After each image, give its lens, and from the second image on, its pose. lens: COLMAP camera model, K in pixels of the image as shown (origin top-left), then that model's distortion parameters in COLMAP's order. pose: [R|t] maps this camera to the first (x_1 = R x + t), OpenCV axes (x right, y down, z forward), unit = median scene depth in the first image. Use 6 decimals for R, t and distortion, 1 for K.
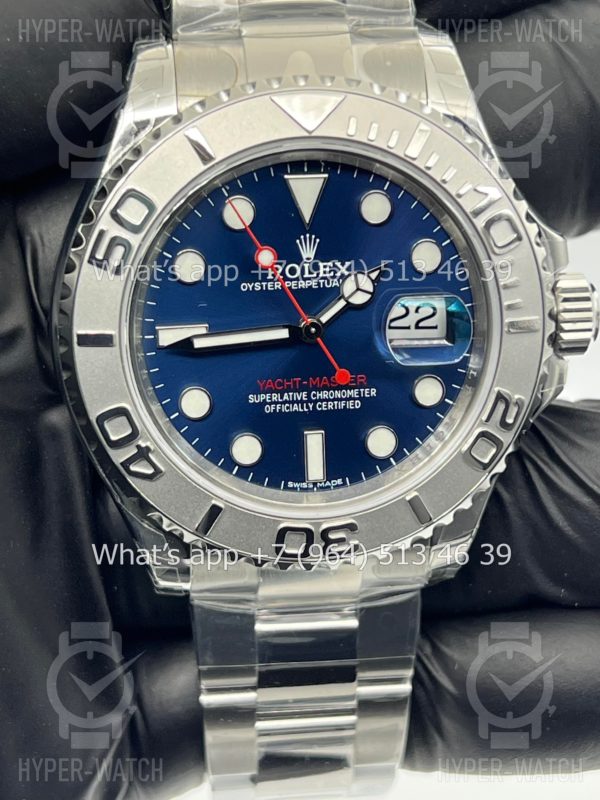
lens RADIAL K [[1866.2, 0, 300.0], [0, 1866.2, 400.0], [0, 0, 1]] dist [0.179192, 0.074045]
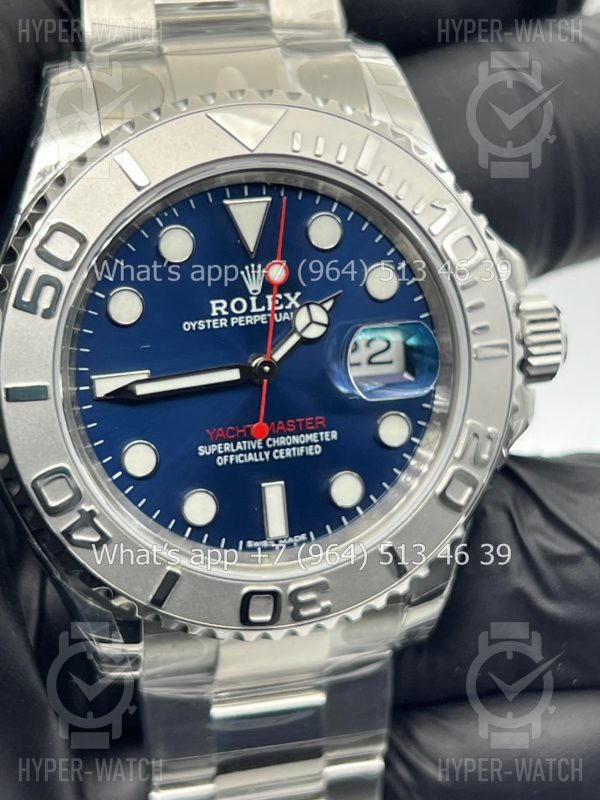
lens RADIAL K [[1866.2, 0, 300.0], [0, 1866.2, 400.0], [0, 0, 1]] dist [0.179192, 0.074045]
pose [[0.991090, -0.065011, 0.116249, -0.082152], [0.072980, 0.995170, -0.065659, 0.037584], [-0.111419, 0.073558, 0.991047, 0.104433]]
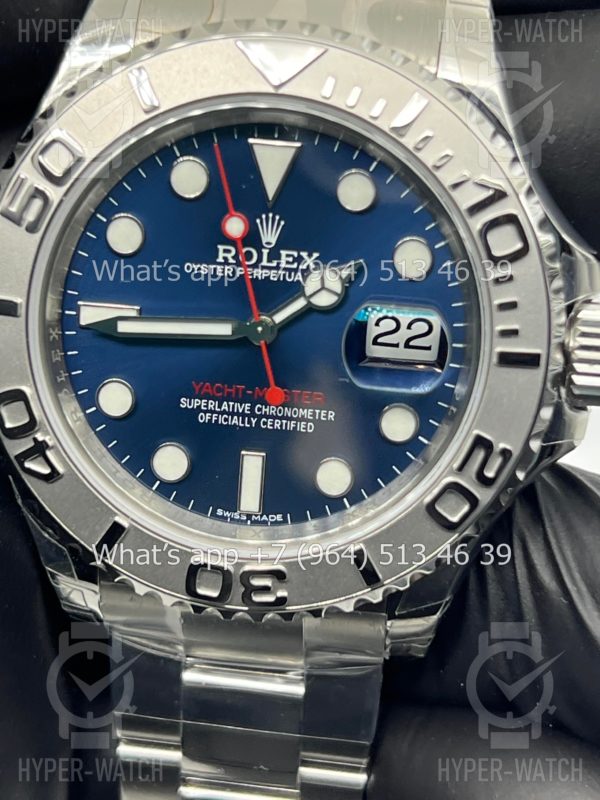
lens RADIAL K [[1866.2, 0, 300.0], [0, 1866.2, 400.0], [0, 0, 1]] dist [0.179192, 0.074045]
pose [[0.968767, 0.136613, -0.206949, 0.196973], [-0.139550, 0.990215, 0.000413, -0.009502], [0.204981, 0.028479, 0.978352, 0.197423]]
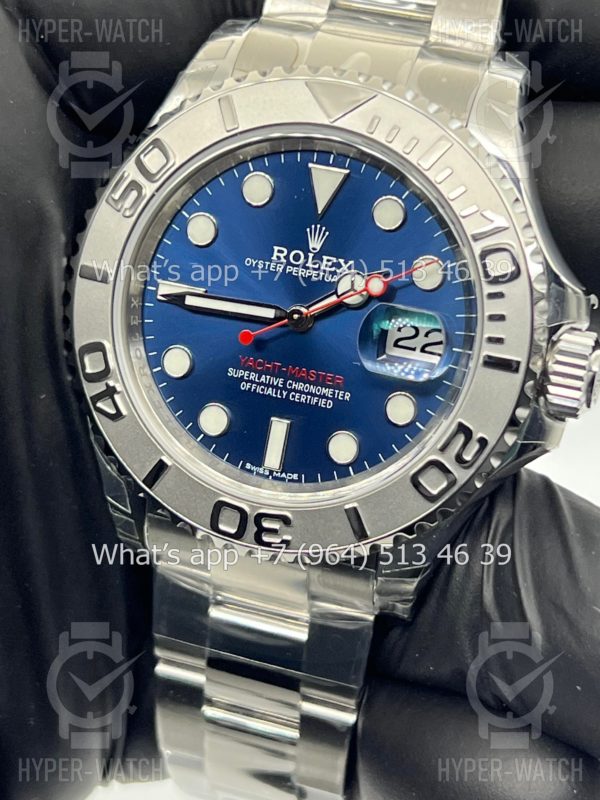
lens RADIAL K [[1866.2, 0, 300.0], [0, 1866.2, 400.0], [0, 0, 1]] dist [0.179192, 0.074045]
pose [[0.904379, 0.235694, -0.355734, 0.372963], [-0.274251, 0.959698, -0.061371, 0.066006], [0.326932, 0.153063, 0.932570, 0.071094]]
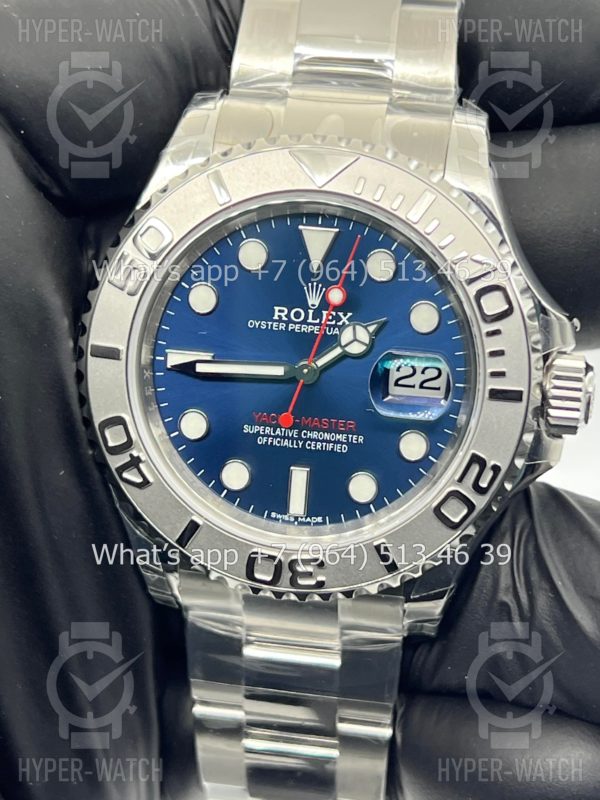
lens RADIAL K [[1866.2, 0, 300.0], [0, 1866.2, 400.0], [0, 0, 1]] dist [0.179192, 0.074045]
pose [[0.958852, 0.133111, -0.250768, 0.270517], [-0.150280, 0.987352, -0.050519, 0.032603], [0.240871, 0.086125, 0.966728, -0.027971]]
